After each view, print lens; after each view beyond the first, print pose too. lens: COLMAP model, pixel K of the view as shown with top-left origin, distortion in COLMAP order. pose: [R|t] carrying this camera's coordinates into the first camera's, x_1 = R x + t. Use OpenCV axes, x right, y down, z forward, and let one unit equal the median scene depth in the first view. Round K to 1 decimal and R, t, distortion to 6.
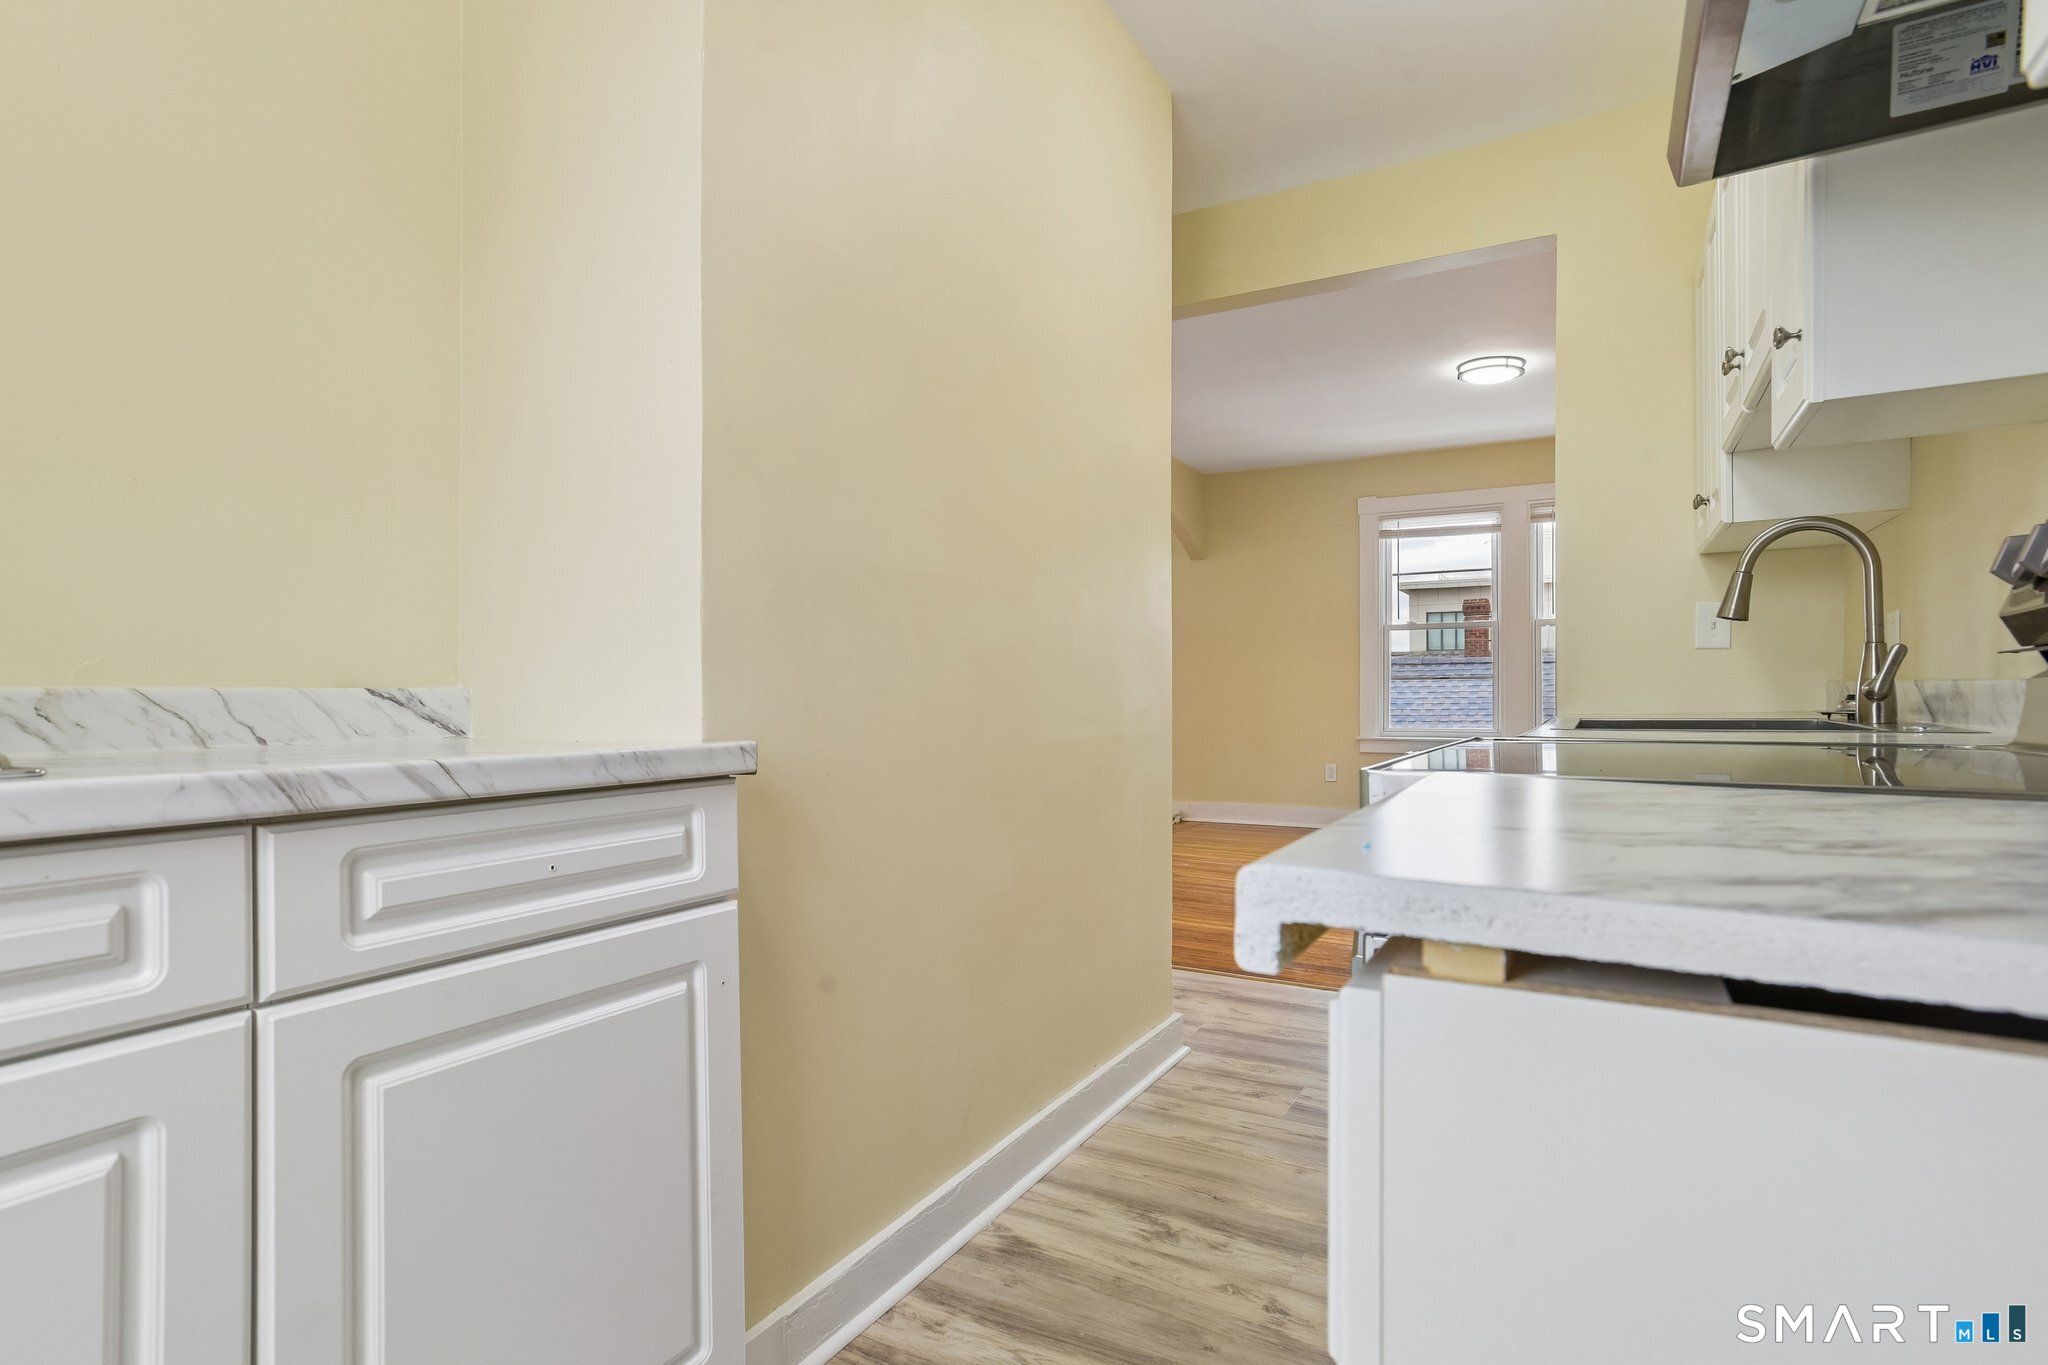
lens RADIAL K [[1000.9, 0, 1080.3], [0, 1000.9, 708.9], [0, 0, 1]] dist [-0.004370, -0.000176]
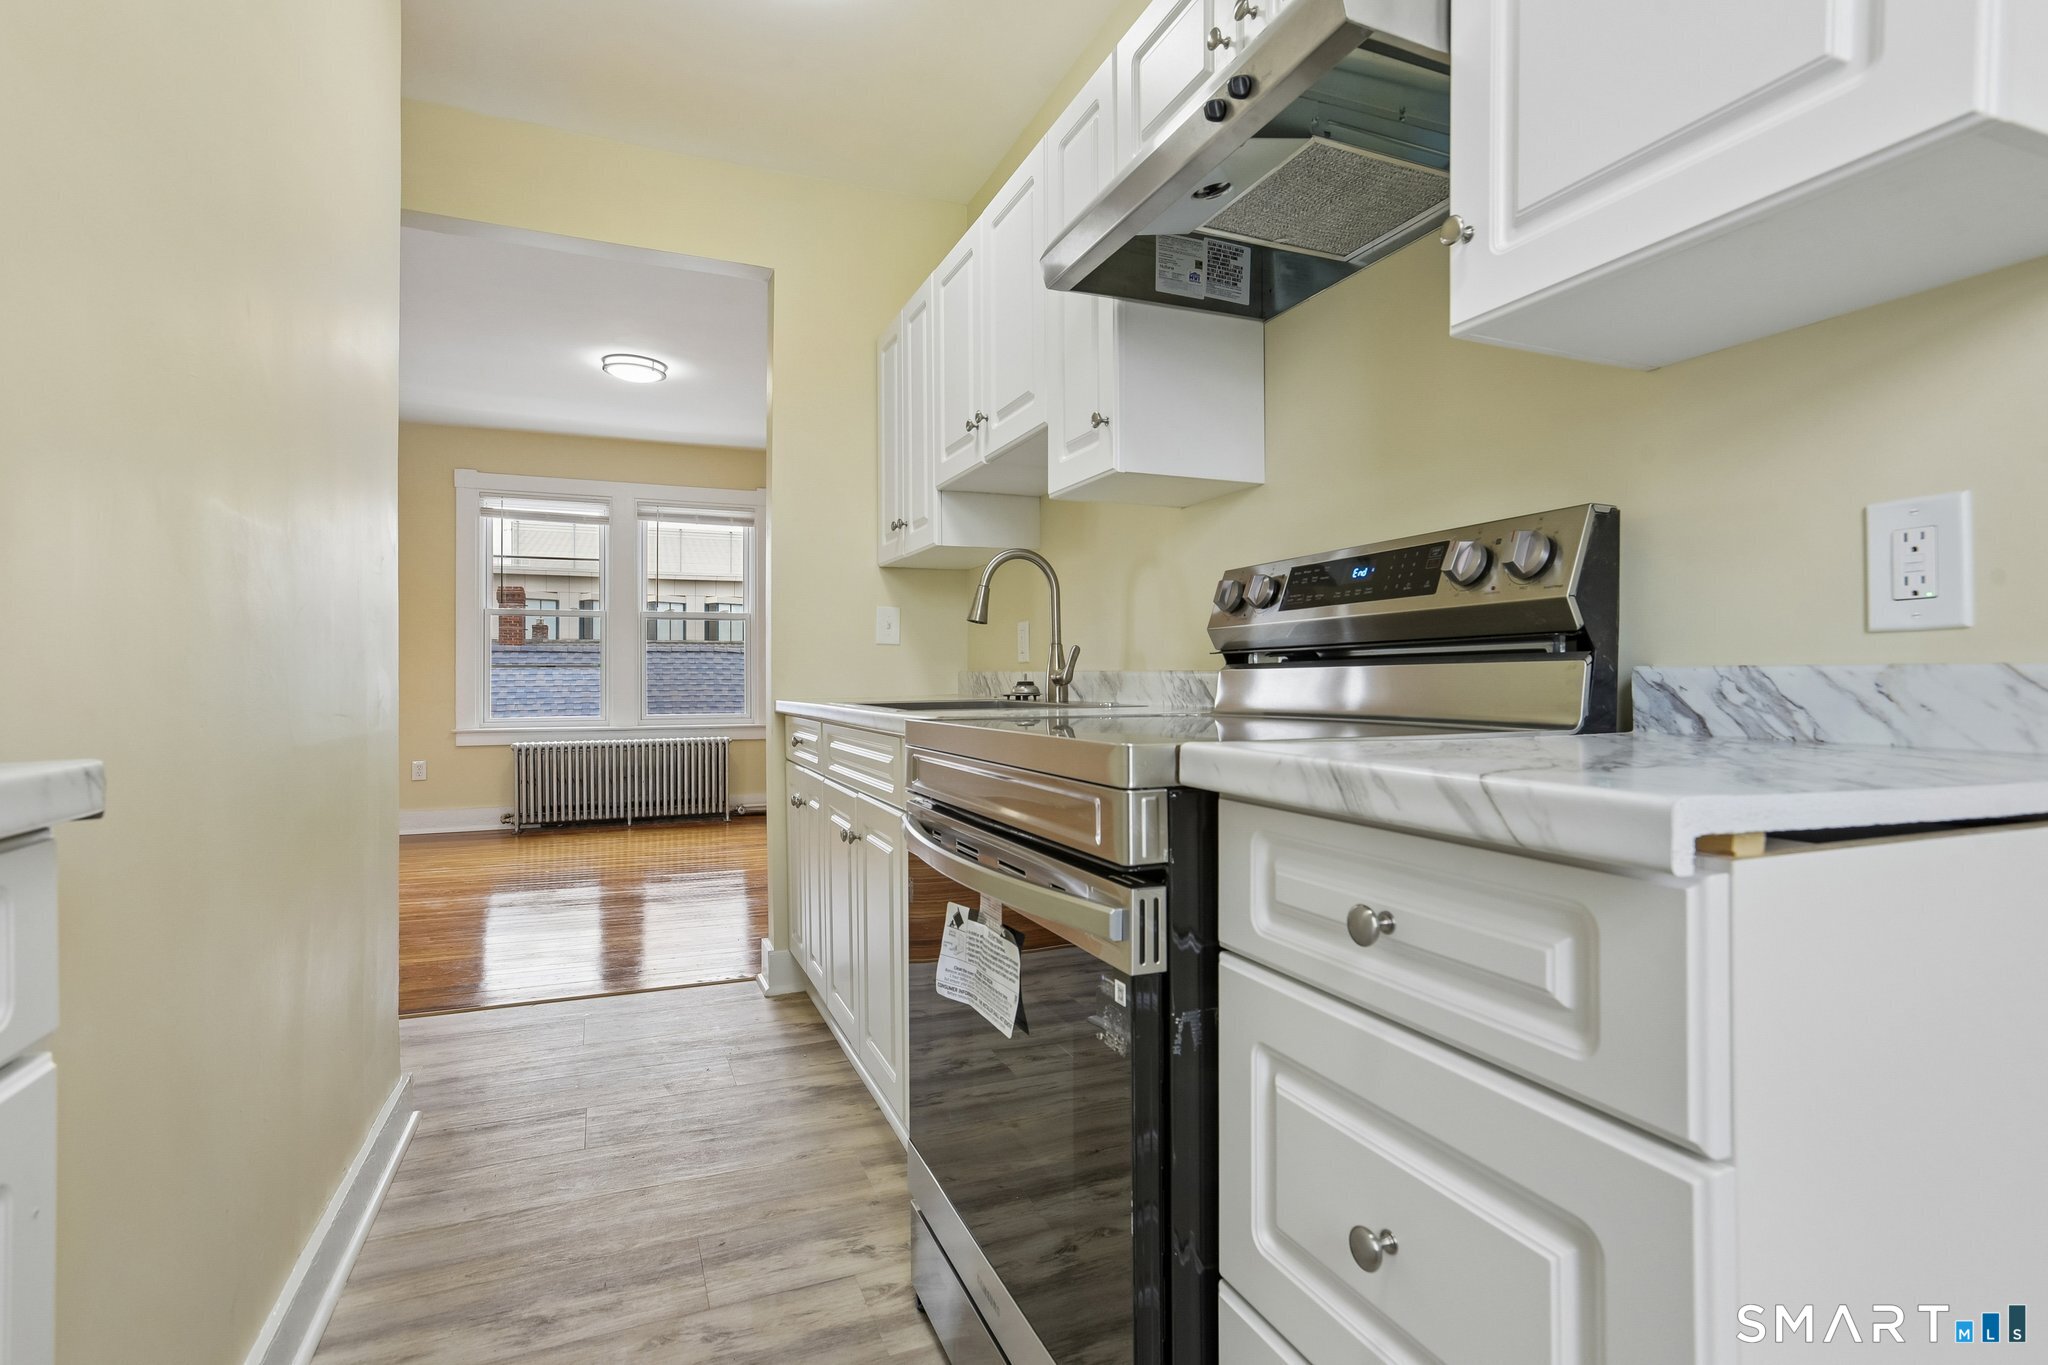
lens RADIAL K [[967.9, 0, 1024.0], [0, 967.9, 682.5], [0, 0, 1]] dist [-0.001686, 0.021232]
pose [[0.655163, -0.001133, 0.755487, -0.189364], [0.012786, 0.999872, -0.009588, -0.000084], [-0.755380, 0.015941, 0.655093, 0.106794]]
